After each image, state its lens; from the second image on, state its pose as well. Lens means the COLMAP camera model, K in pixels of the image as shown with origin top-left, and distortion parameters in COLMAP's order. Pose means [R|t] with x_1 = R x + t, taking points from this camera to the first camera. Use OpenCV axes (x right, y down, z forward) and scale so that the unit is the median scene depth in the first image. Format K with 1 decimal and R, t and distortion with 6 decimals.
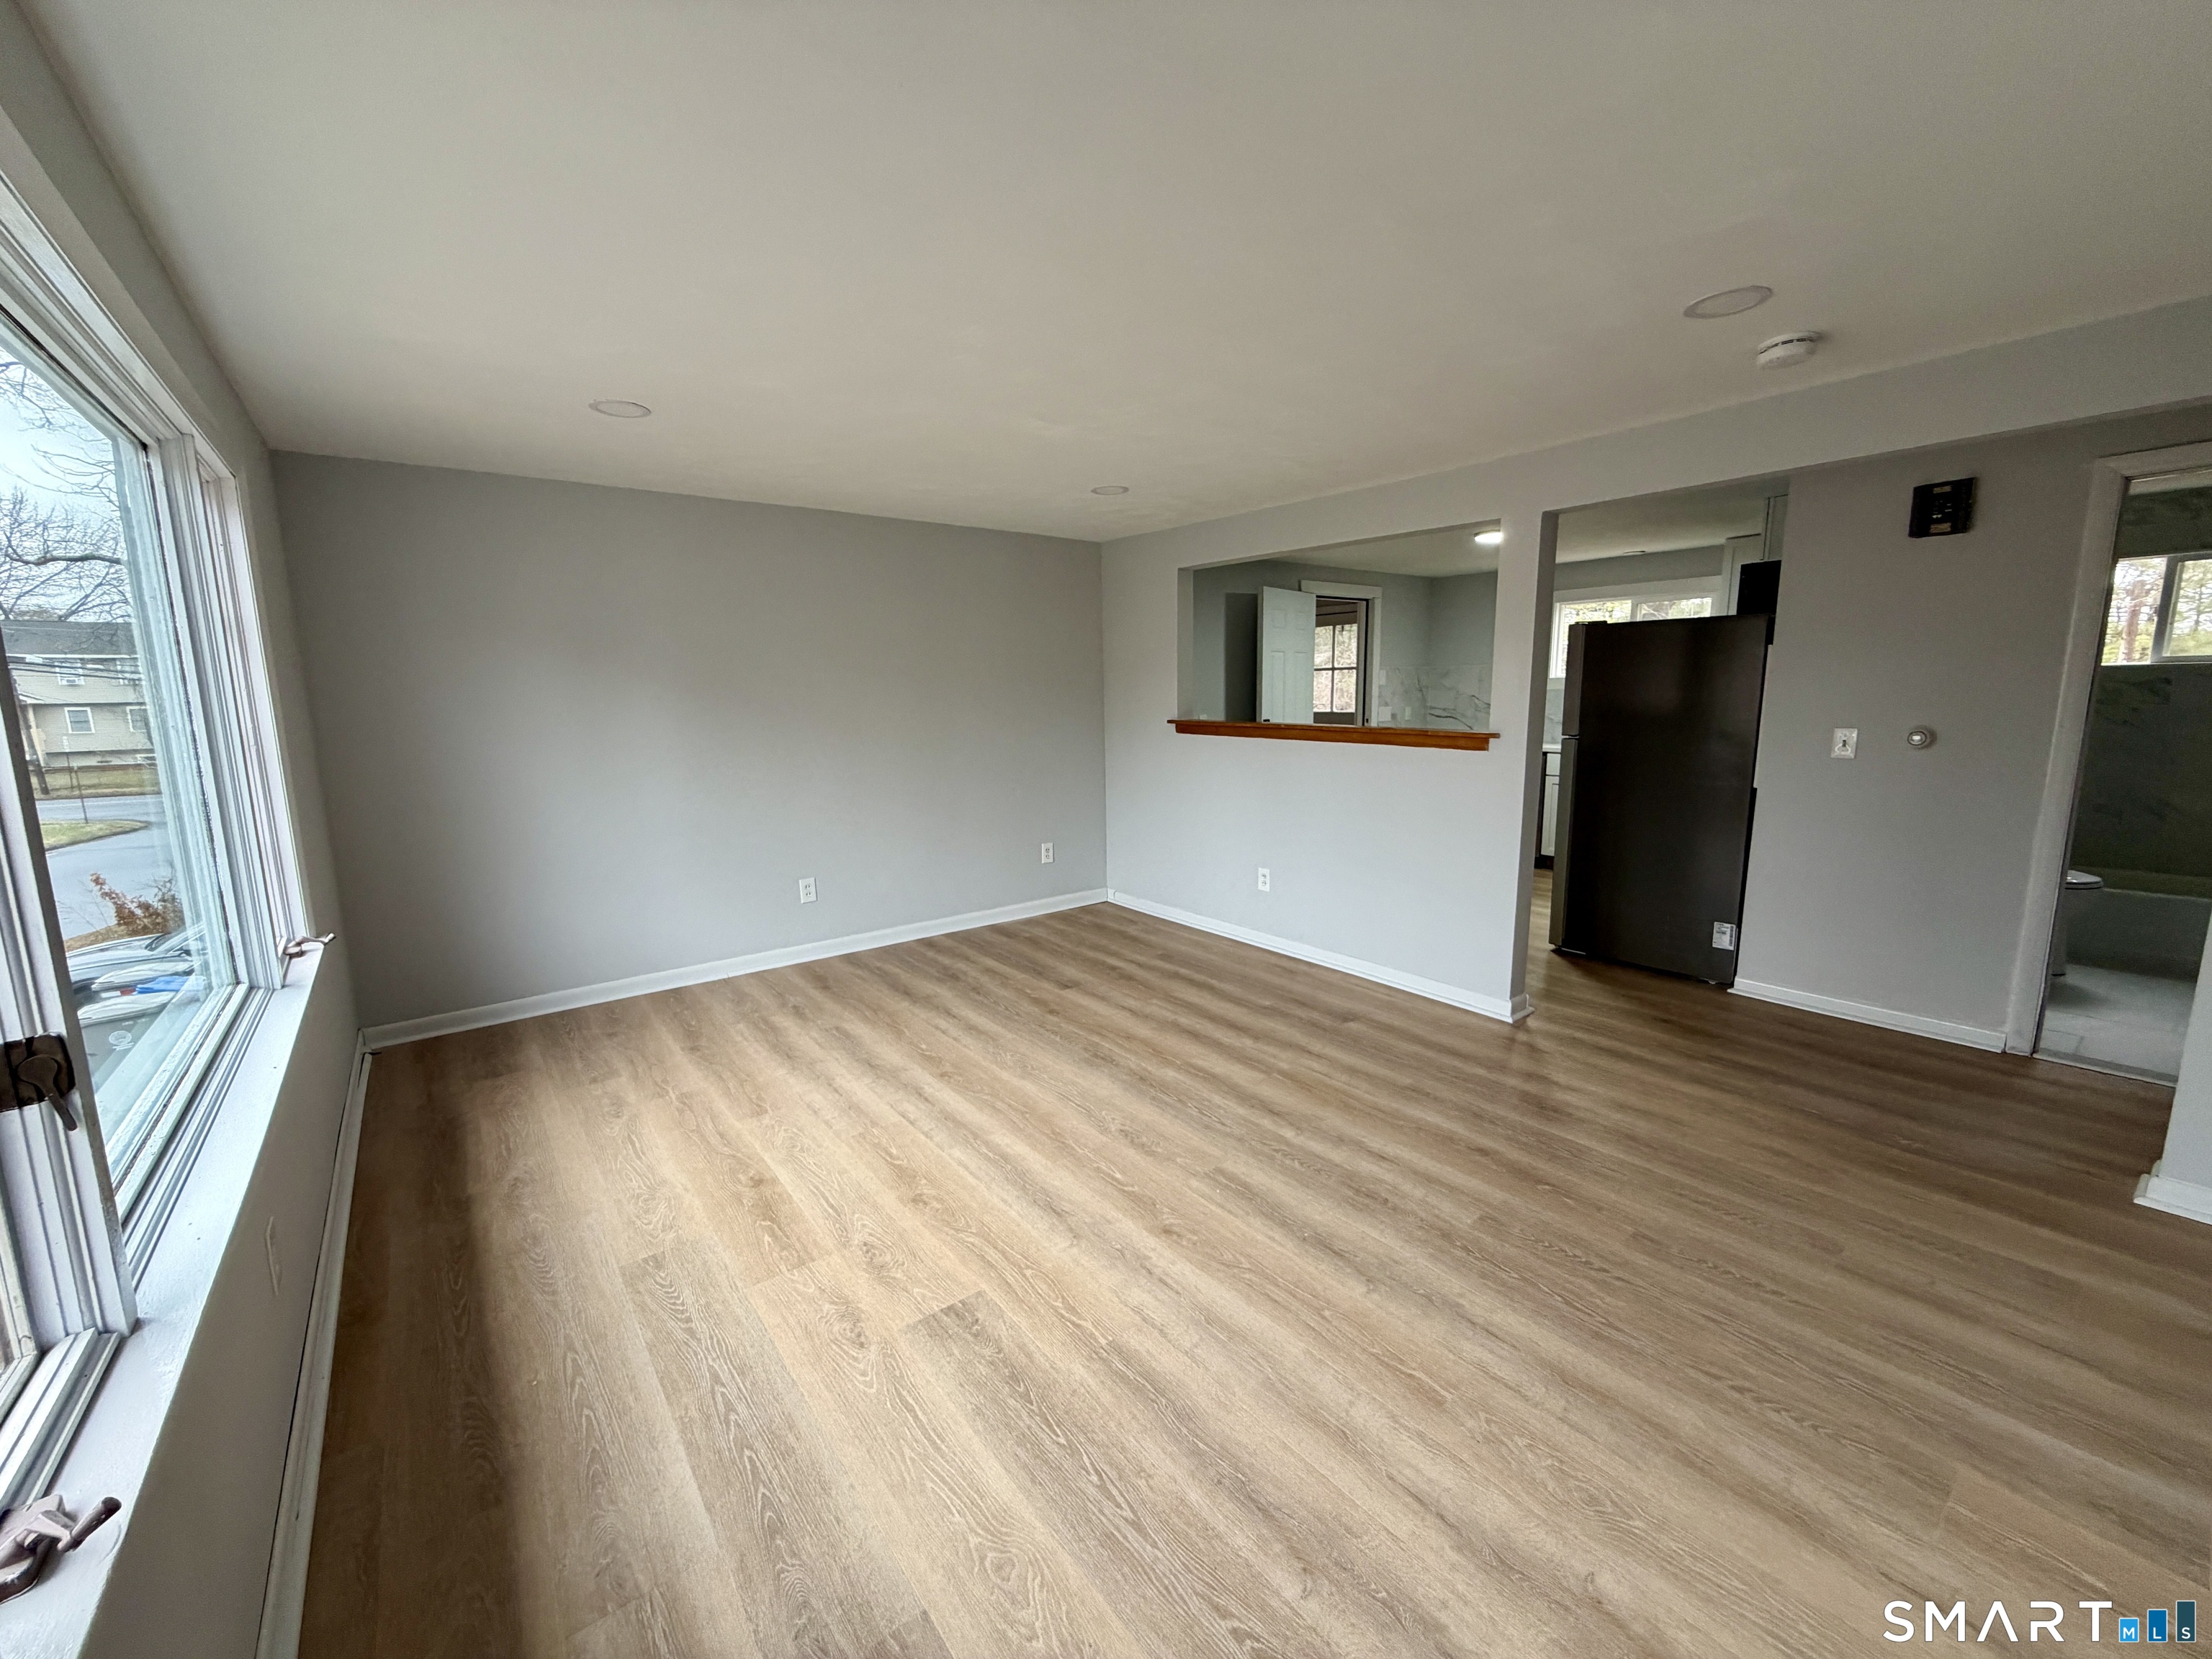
lens RADIAL K [[883.2, 0, 1110.7], [0, 883.2, 828.8], [0, 0, 1]] dist [-0.002571, 0.000291]
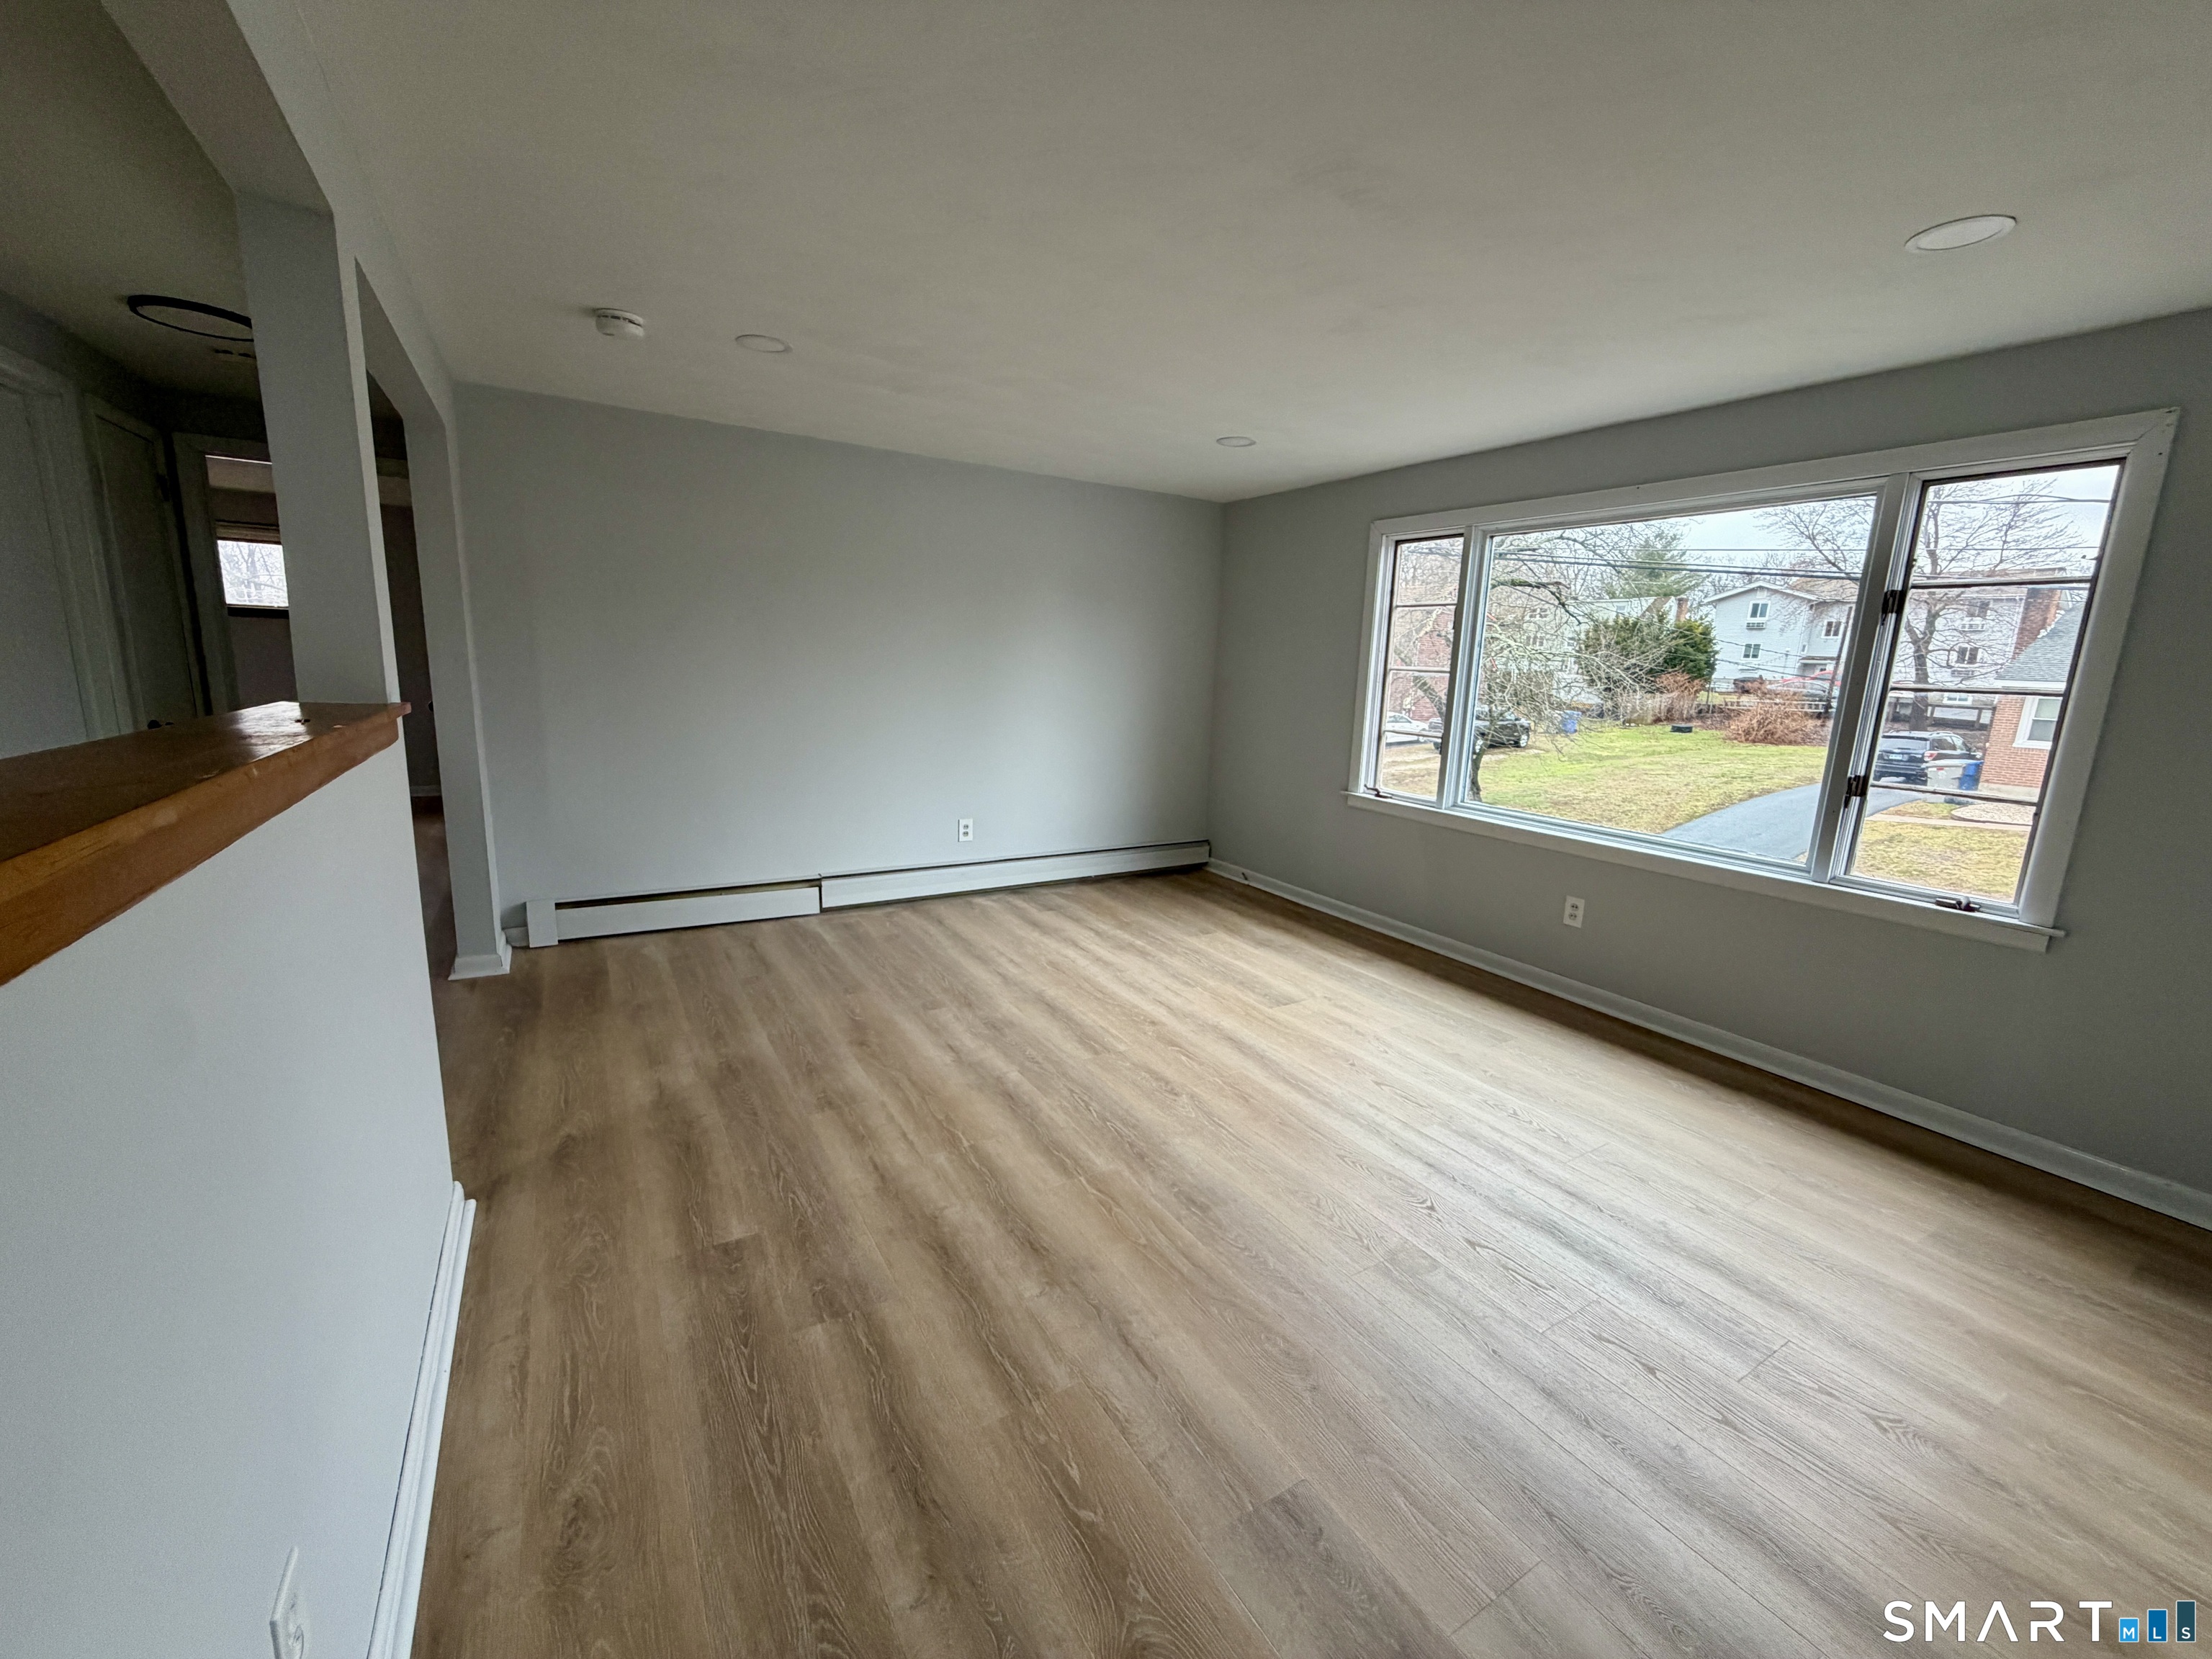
lens RADIAL K [[883.2, 0, 1110.7], [0, 883.2, 828.8], [0, 0, 1]] dist [-0.002571, 0.000291]
pose [[-0.992947, -0.045469, 0.109489, -0.008485], [-0.005723, 0.940837, 0.338811, -0.250006], [-0.118417, 0.335795, -0.934462, 1.706719]]
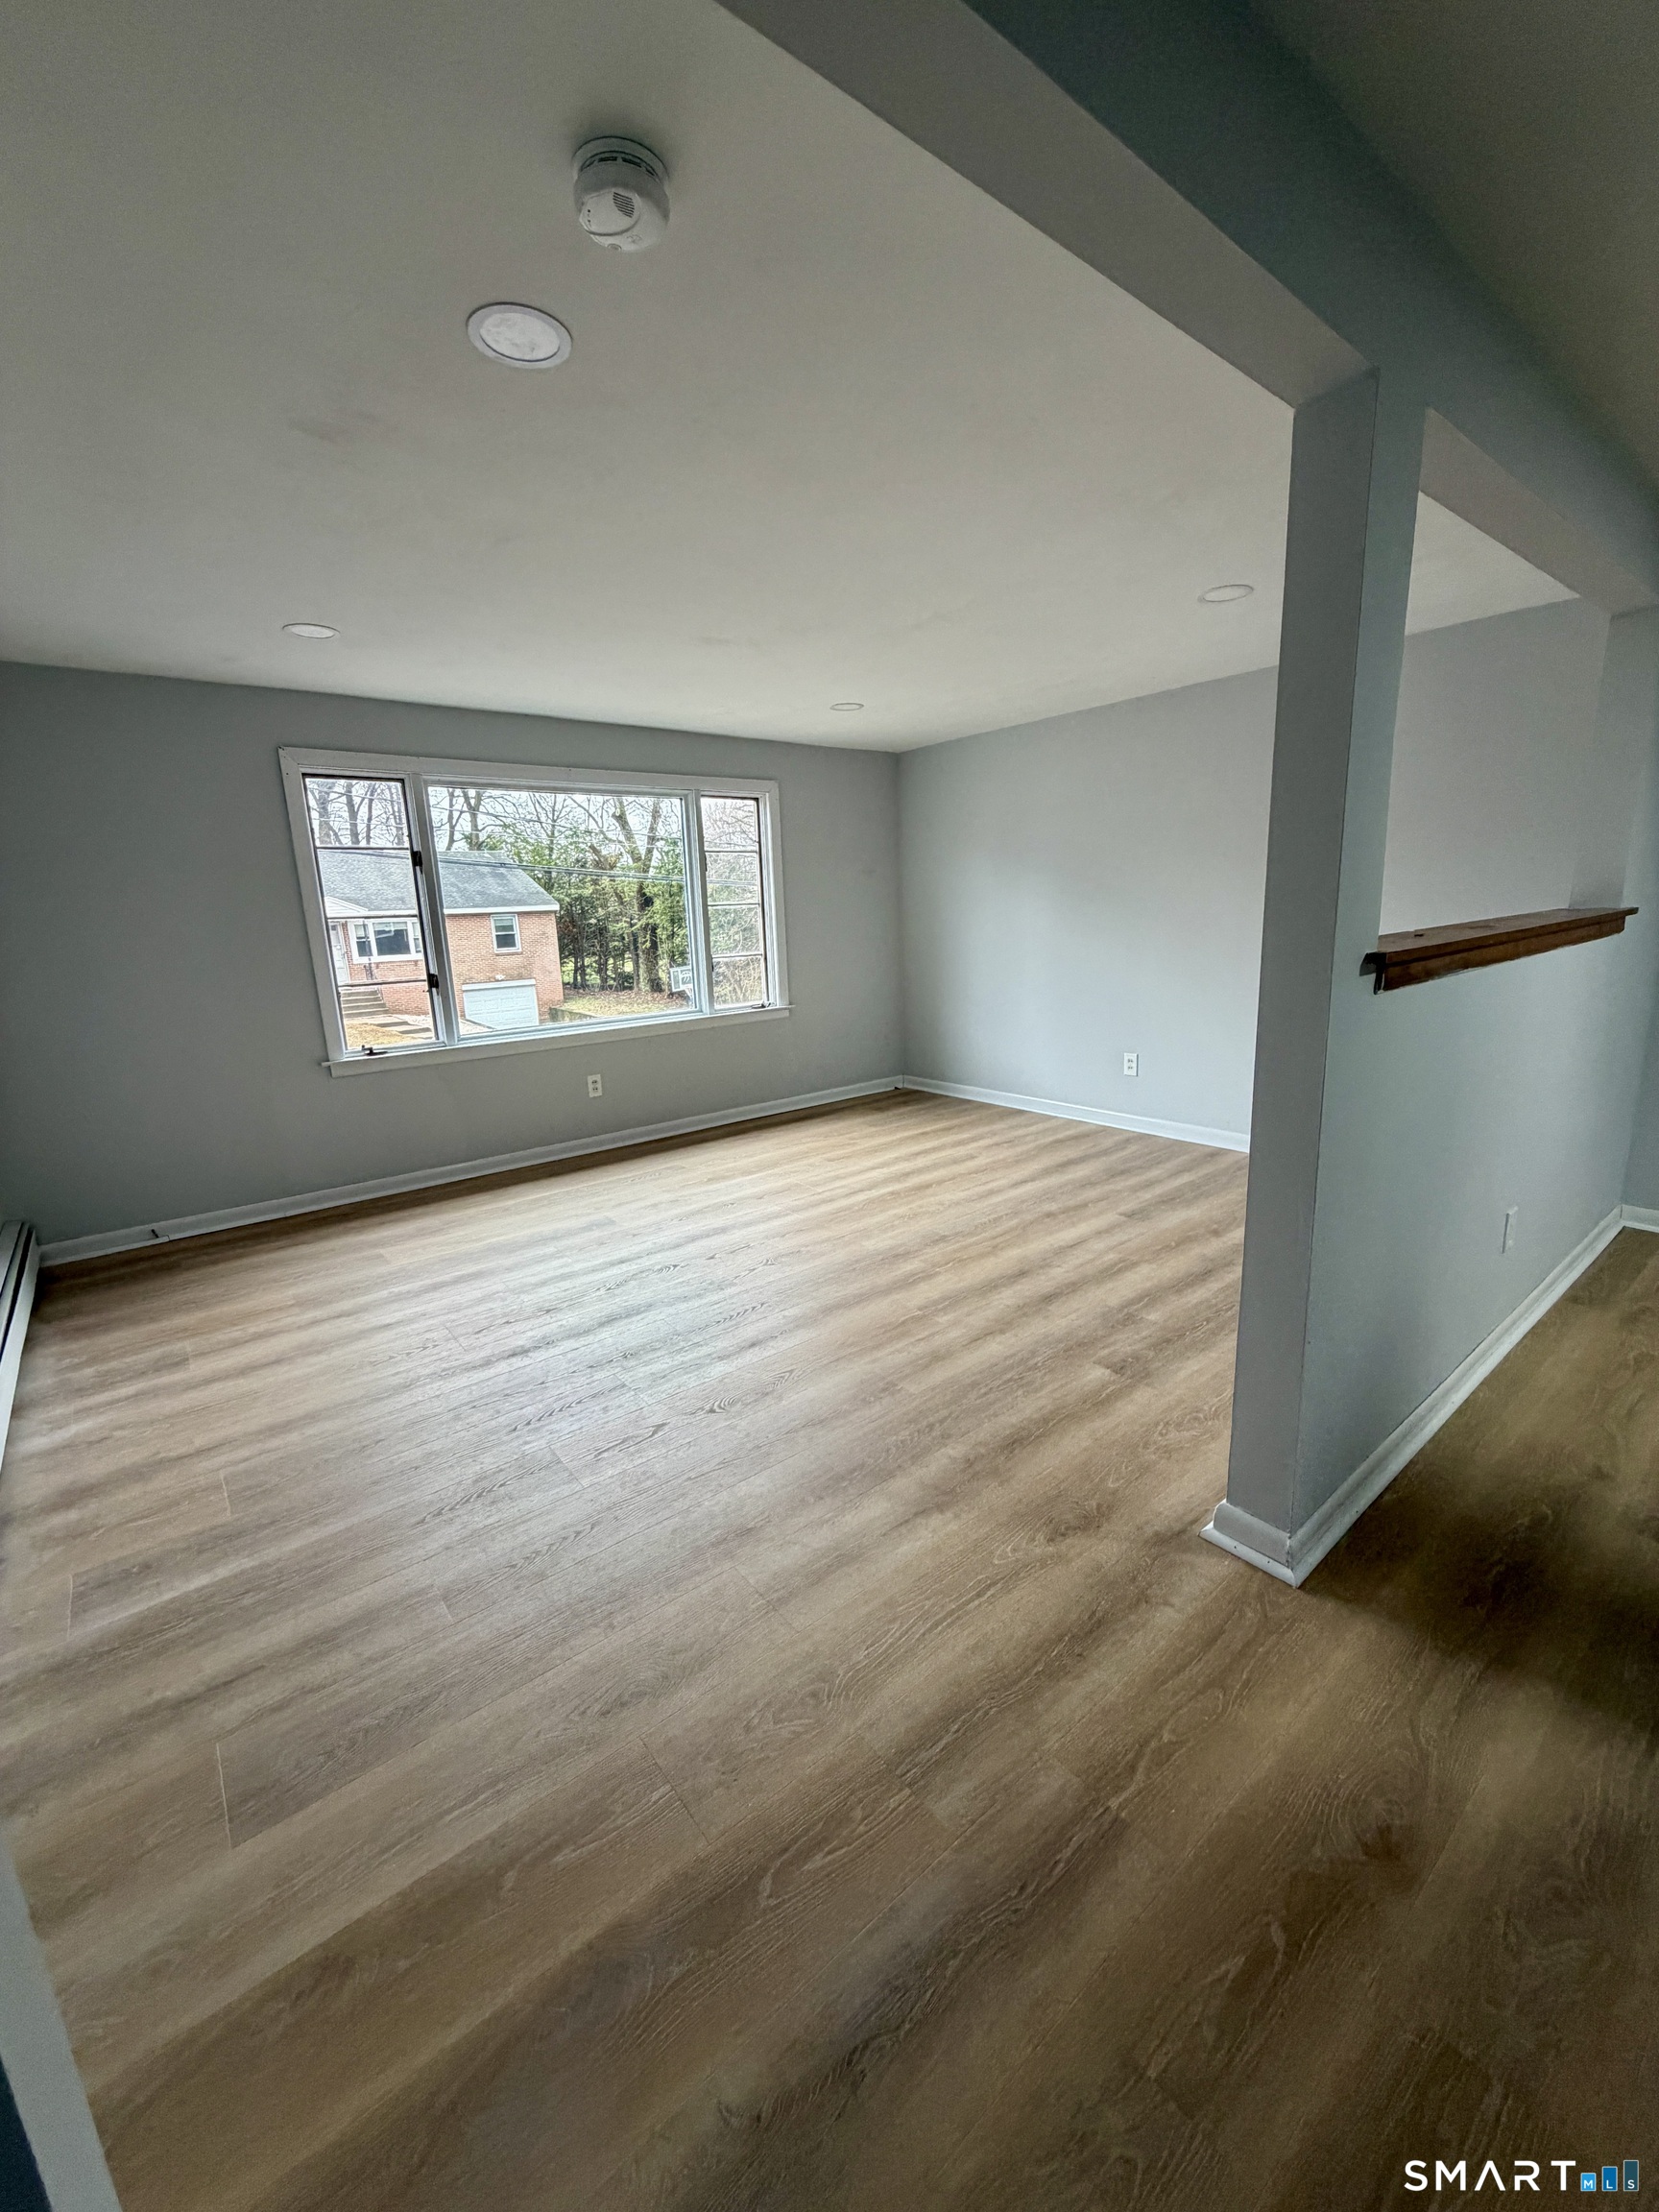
lens RADIAL K [[883.2, 0, 820.4], [0, 883.2, 1101.9], [0, 0, 1]] dist [-0.002571, 0.000291]
pose [[0.007126, 0.231365, -0.972841, 1.074882], [-0.122541, 0.965735, 0.228777, -0.130270], [0.992438, 0.117583, 0.035233, 0.897566]]
